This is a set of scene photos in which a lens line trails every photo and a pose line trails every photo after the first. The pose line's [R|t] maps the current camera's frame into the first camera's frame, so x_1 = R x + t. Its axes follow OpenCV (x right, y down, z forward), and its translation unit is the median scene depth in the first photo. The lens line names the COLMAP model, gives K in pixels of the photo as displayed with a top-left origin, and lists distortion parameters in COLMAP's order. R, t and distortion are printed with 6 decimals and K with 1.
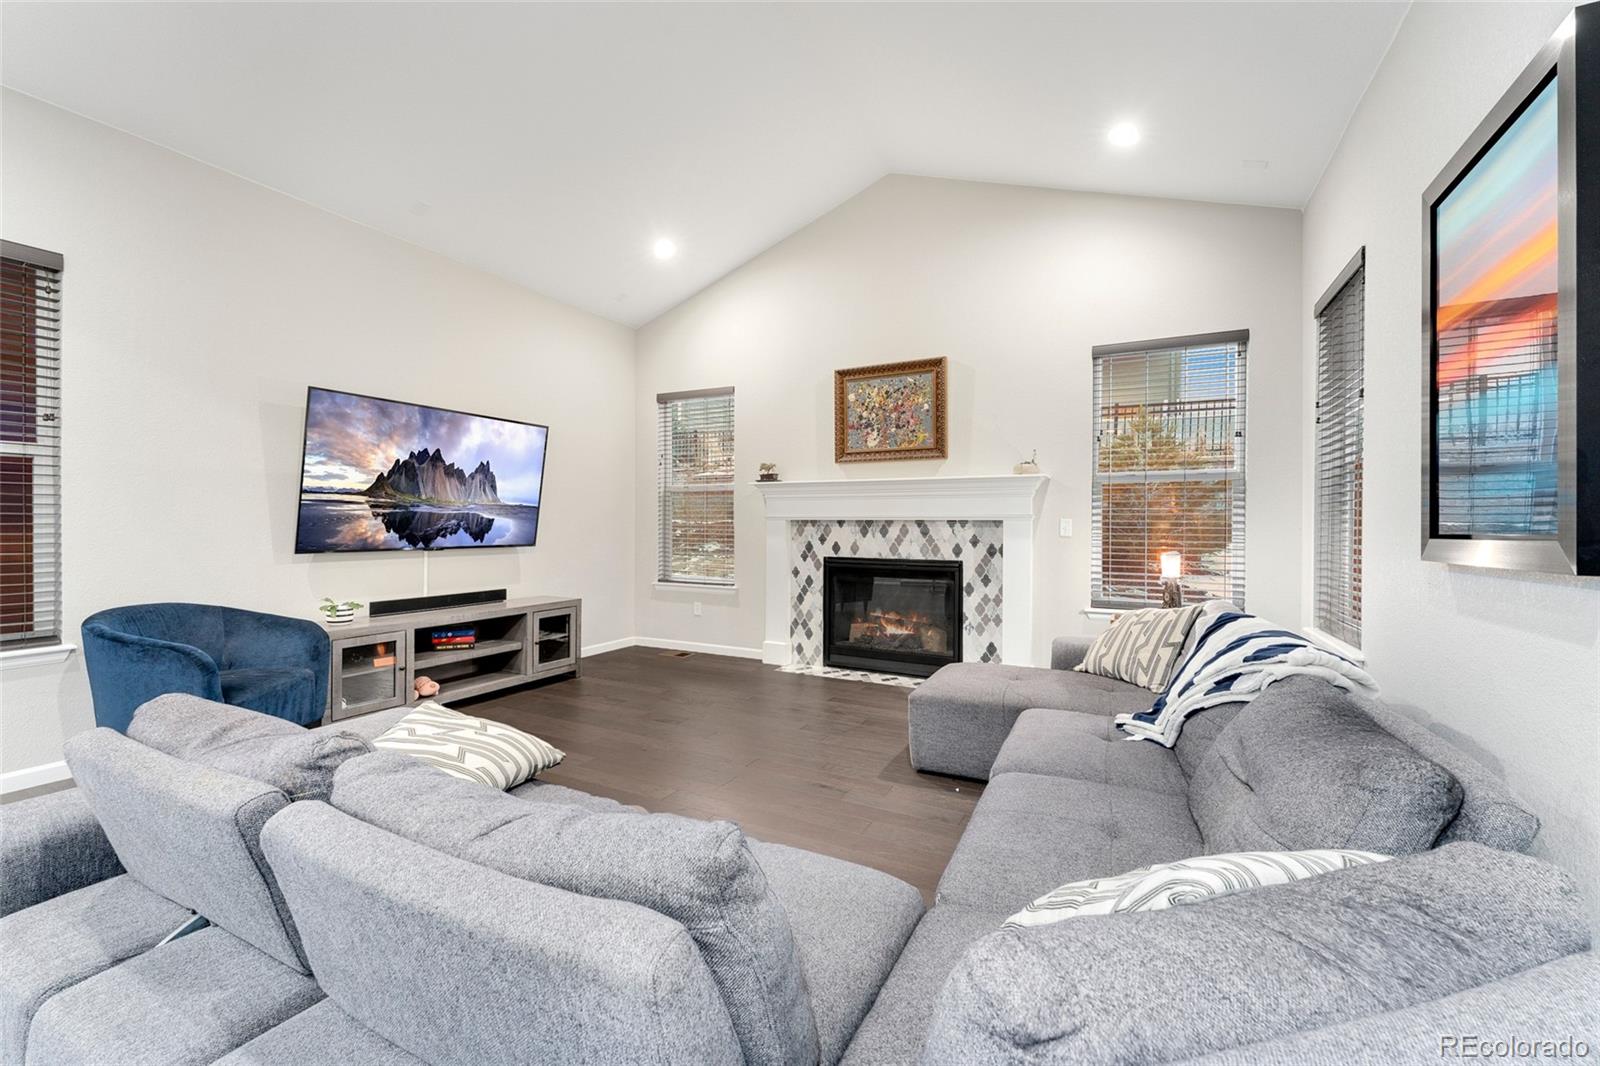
lens RADIAL K [[653.2, 0, 788.1], [0, 653.2, 525.6], [0, 0, 1]] dist [0.003376, 0.000557]
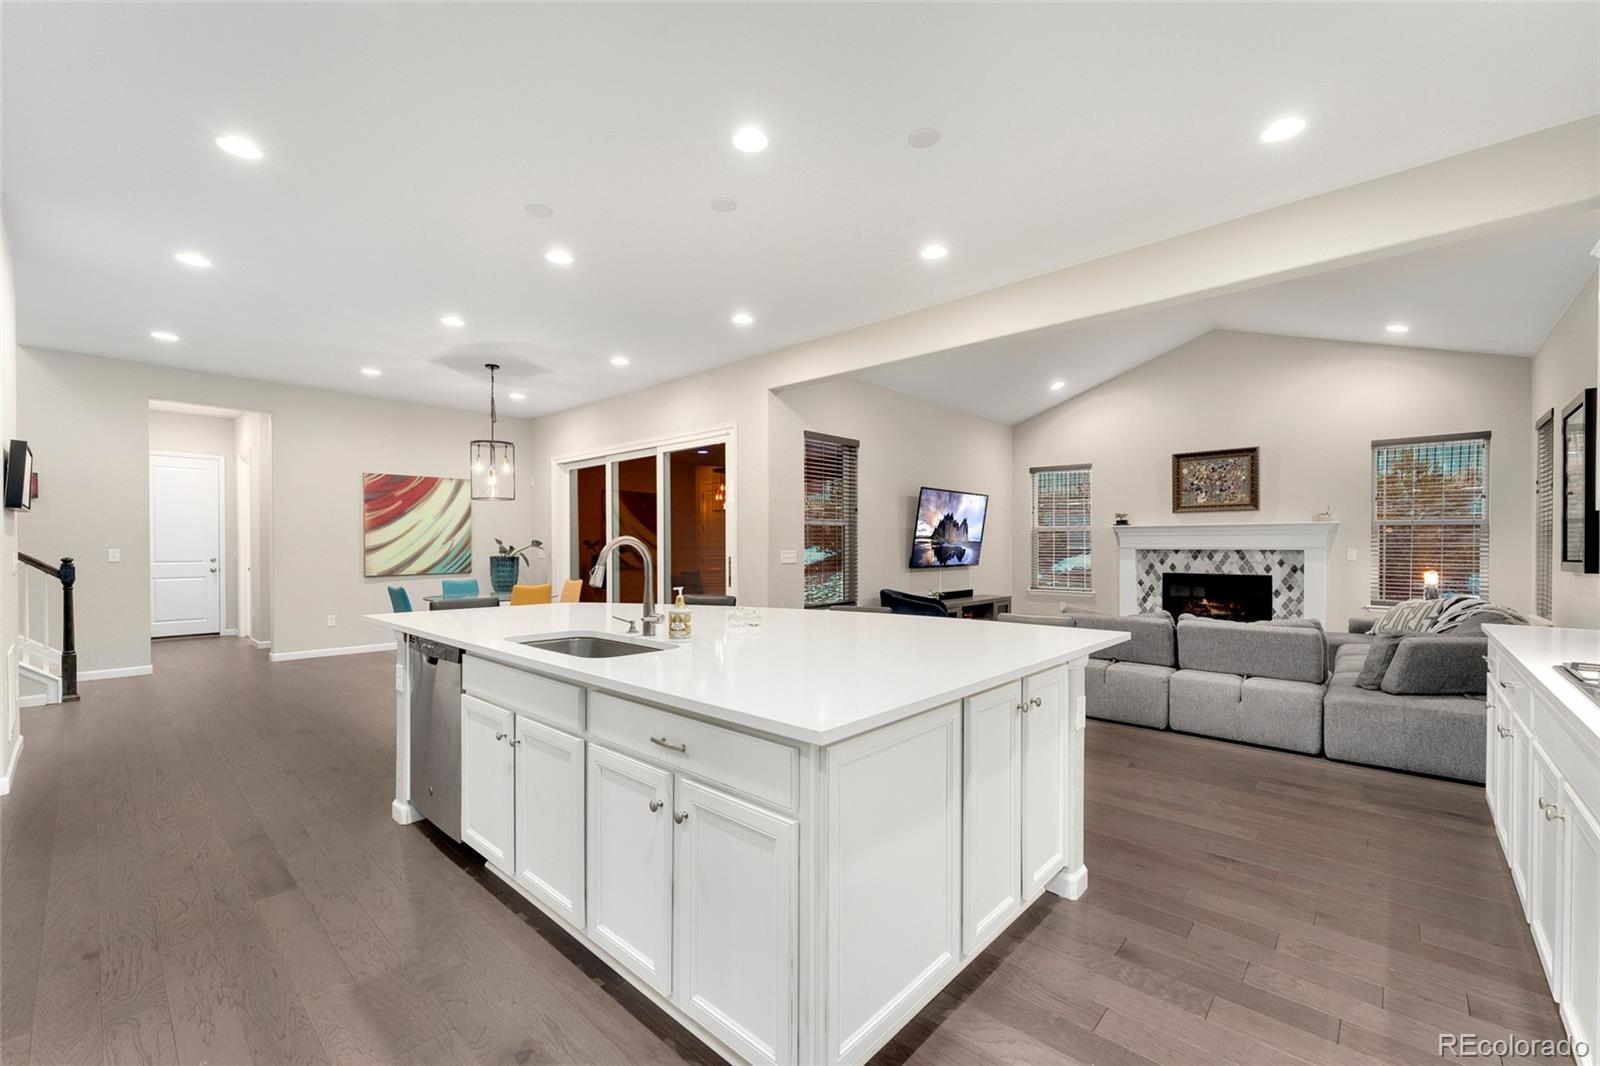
lens RADIAL K [[653.2, 0, 790.1], [0, 653.2, 548.9], [0, 0, 1]] dist [0.003376, 0.000557]
pose [[0.967465, -0.002681, -0.252990, -0.466849], [0.003268, 0.999993, 0.001899, -0.017526], [0.252983, -0.002664, 0.967467, -0.838743]]
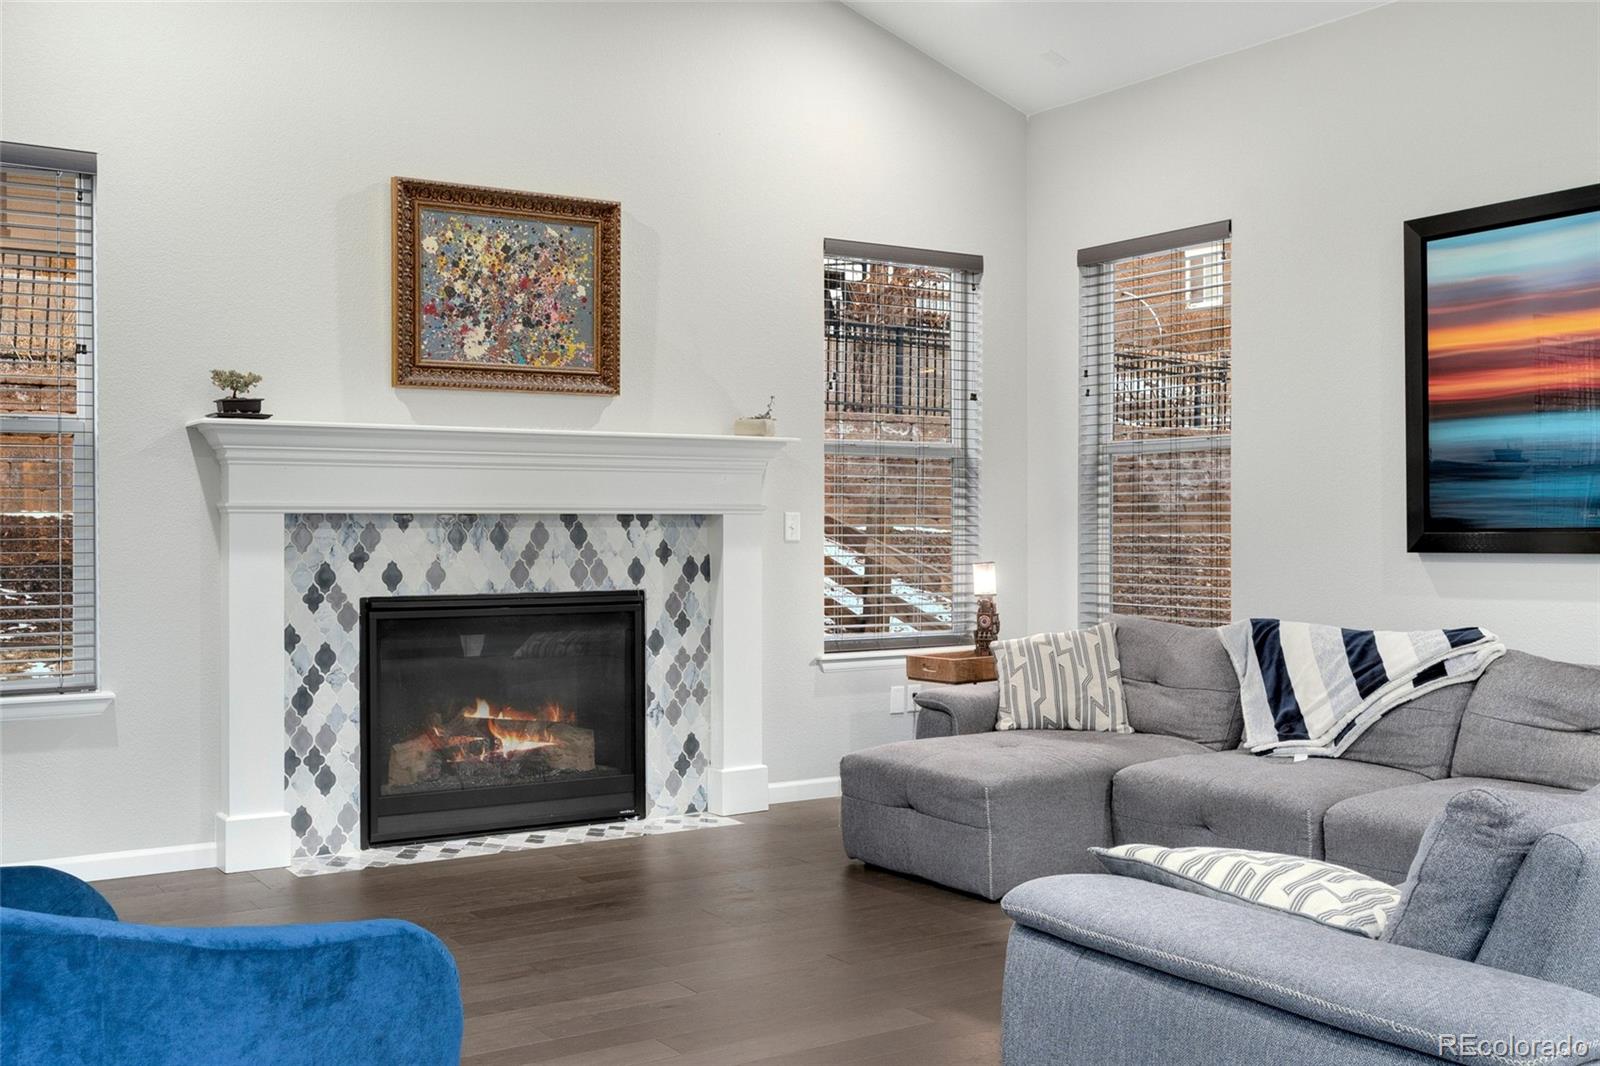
lens RADIAL K [[1562.6, 0, 792.3], [0, 1562.6, 533.2], [0, 0, 1]] dist [-0.009521, 0.000000]
pose [[0.494791, -0.010064, 0.868954, -0.799841], [0.006944, 0.999947, 0.007627, -0.001539], [-0.868984, 0.002260, 0.494835, 0.264356]]
